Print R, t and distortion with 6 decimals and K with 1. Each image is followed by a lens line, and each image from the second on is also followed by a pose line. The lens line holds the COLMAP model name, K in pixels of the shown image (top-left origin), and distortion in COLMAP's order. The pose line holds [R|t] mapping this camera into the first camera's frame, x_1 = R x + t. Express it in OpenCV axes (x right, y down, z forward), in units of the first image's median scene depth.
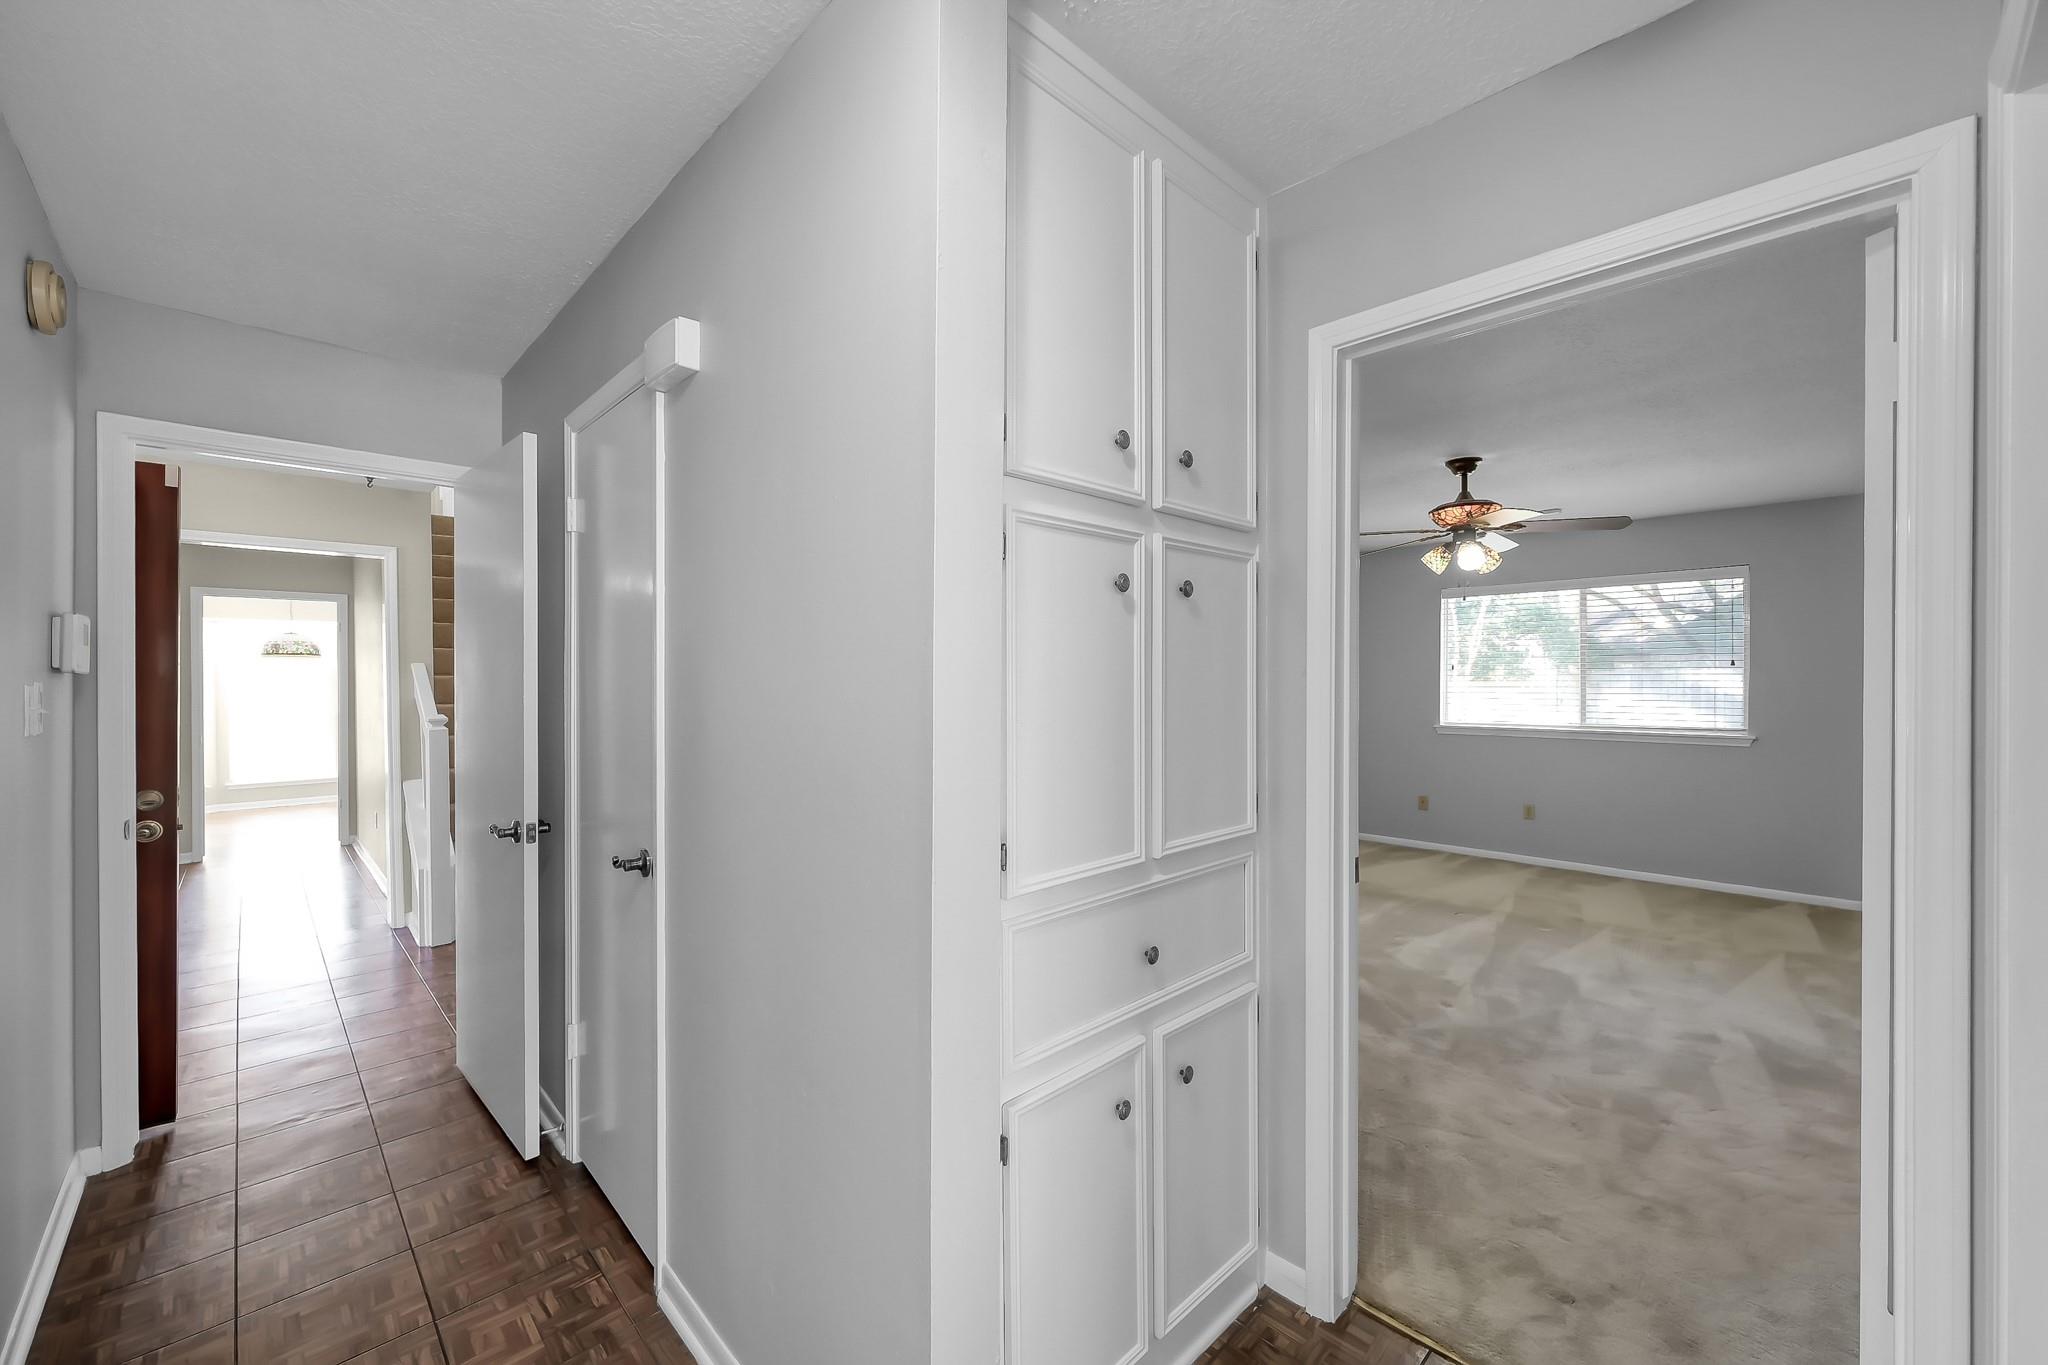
lens RADIAL K [[809.6, 0, 1026.7], [0, 809.6, 678.4], [0, 0, 1]] dist [0.000959, 0.000316]
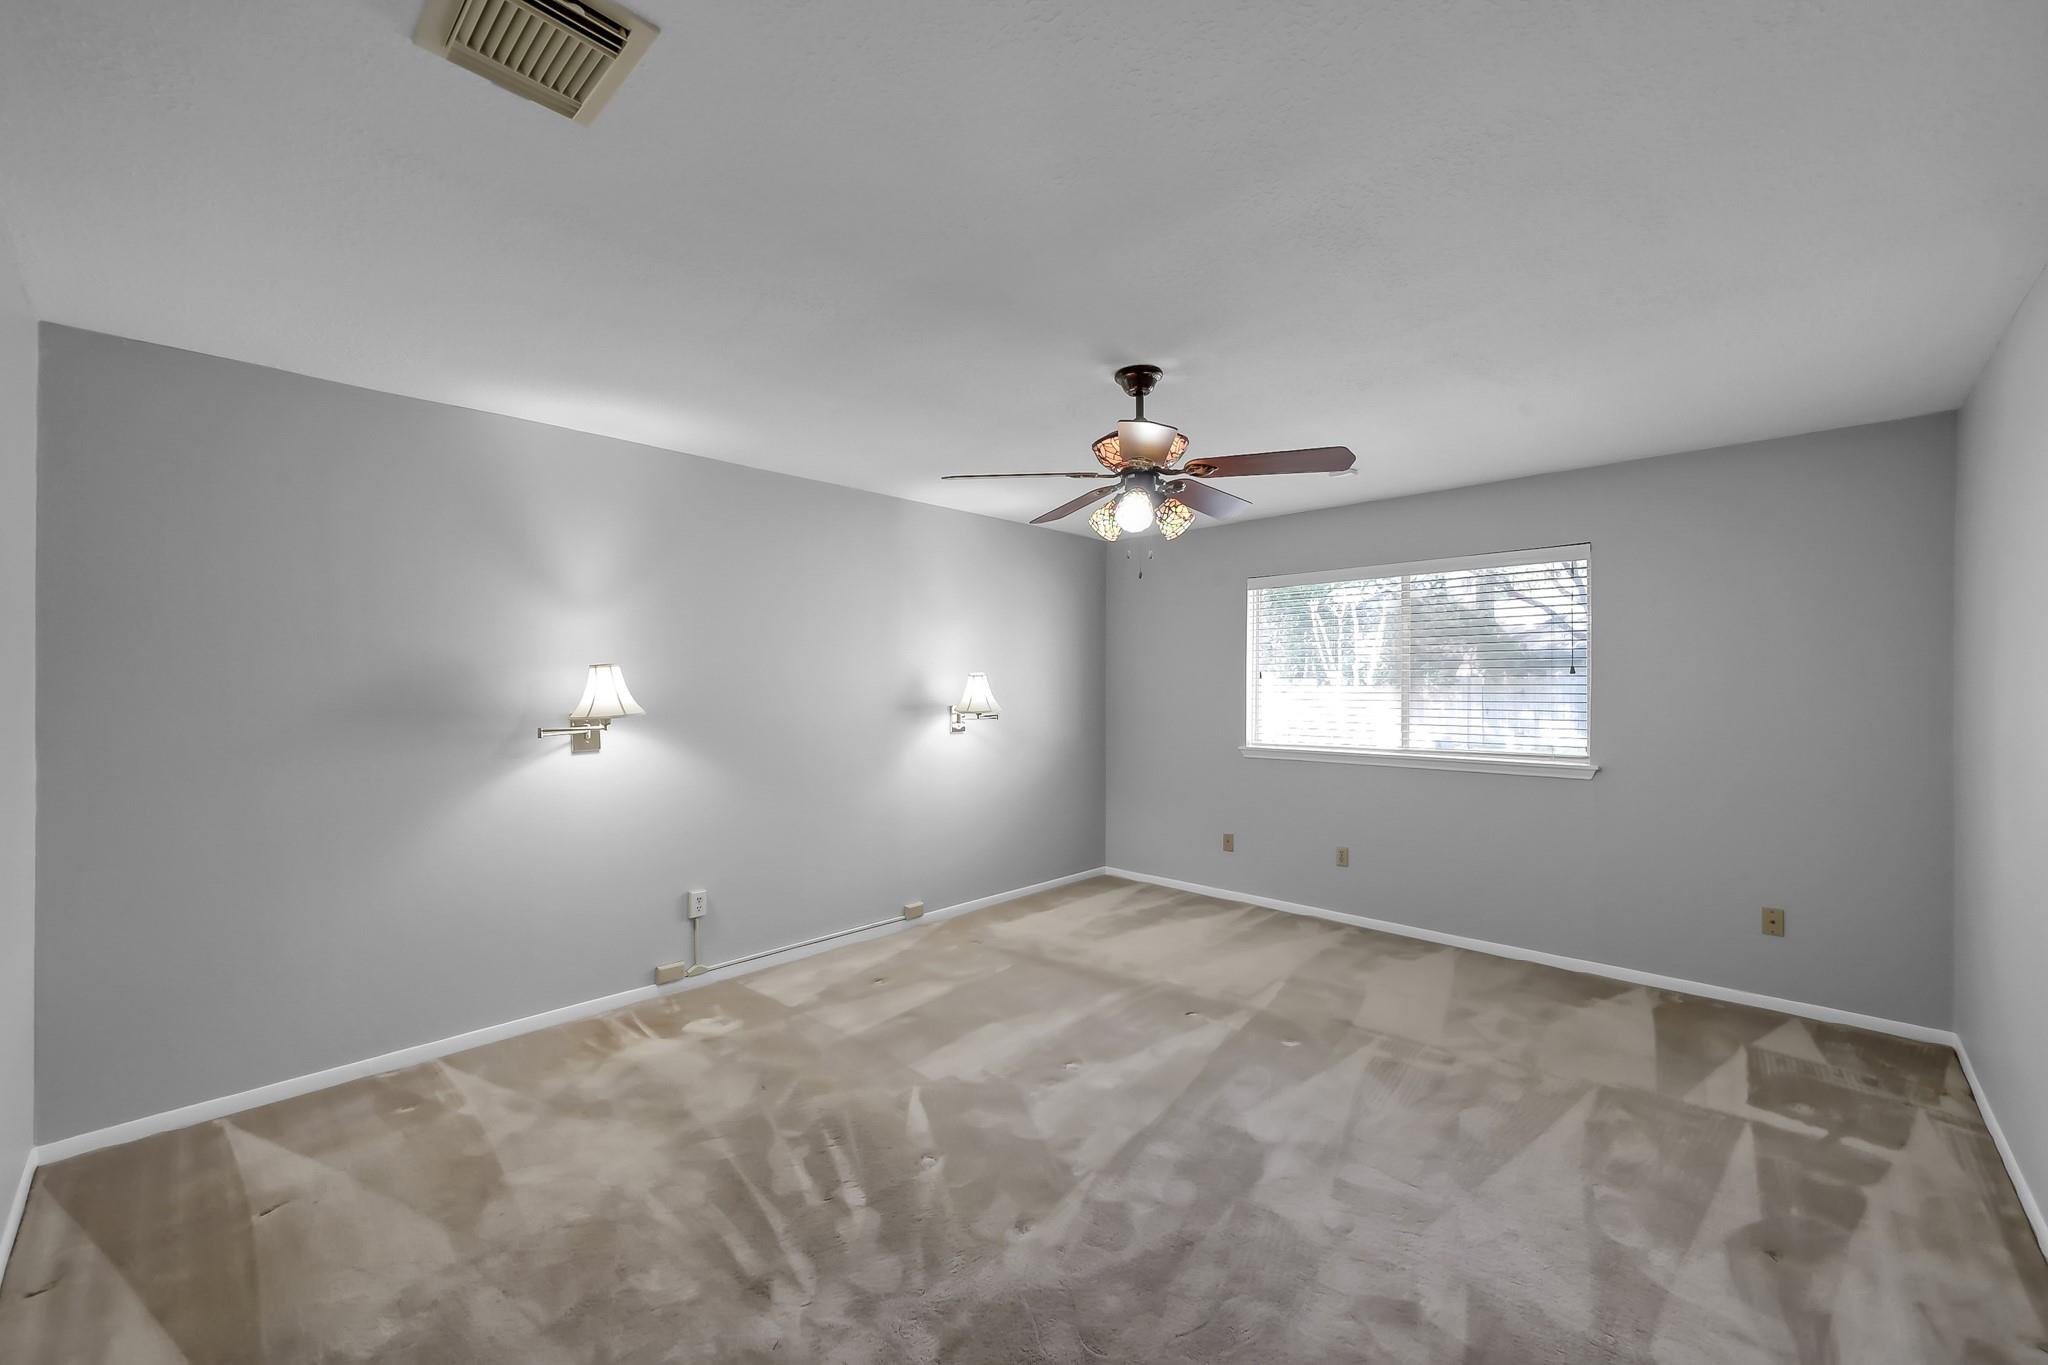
lens RADIAL K [[809.6, 0, 1019.0], [0, 809.6, 684.0], [0, 0, 1]] dist [0.000959, 0.000316]
pose [[0.999393, -0.000387, 0.034838, 0.384756], [0.000439, 0.999999, -0.001470, -0.005876], [-0.034837, 0.001484, 0.999392, 0.300608]]
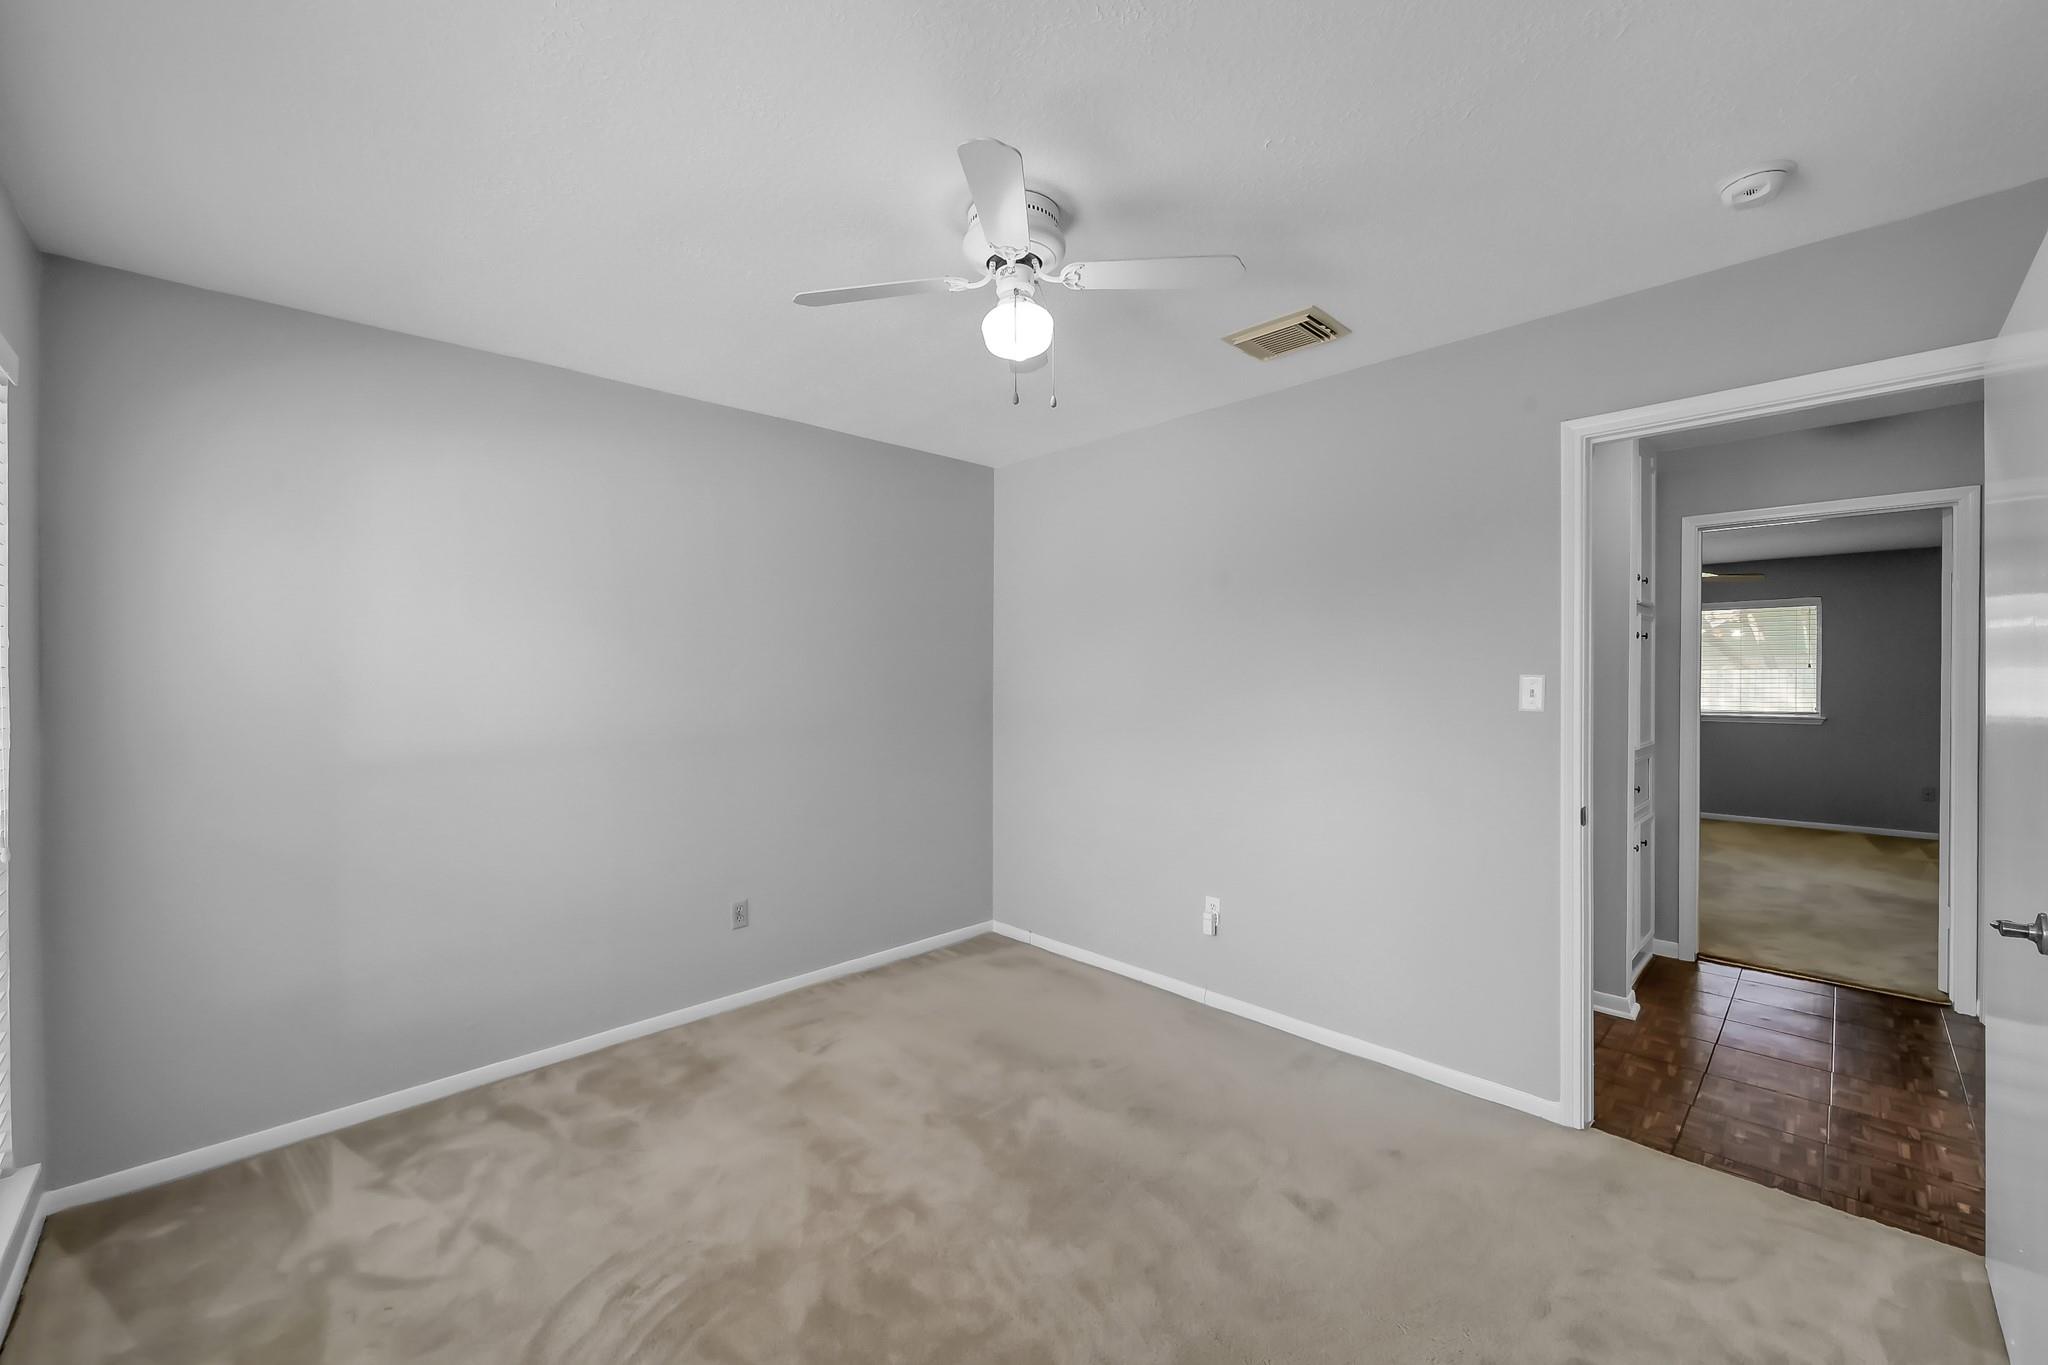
lens RADIAL K [[809.6, 0, 1027.5], [0, 809.6, 686.2], [0, 0, 1]] dist [0.000959, 0.000316]
pose [[0.999989, -0.004441, -0.001411, -0.605630], [0.004447, 0.999981, 0.004204, 0.004867], [0.001392, -0.004210, 0.999990, -0.515937]]
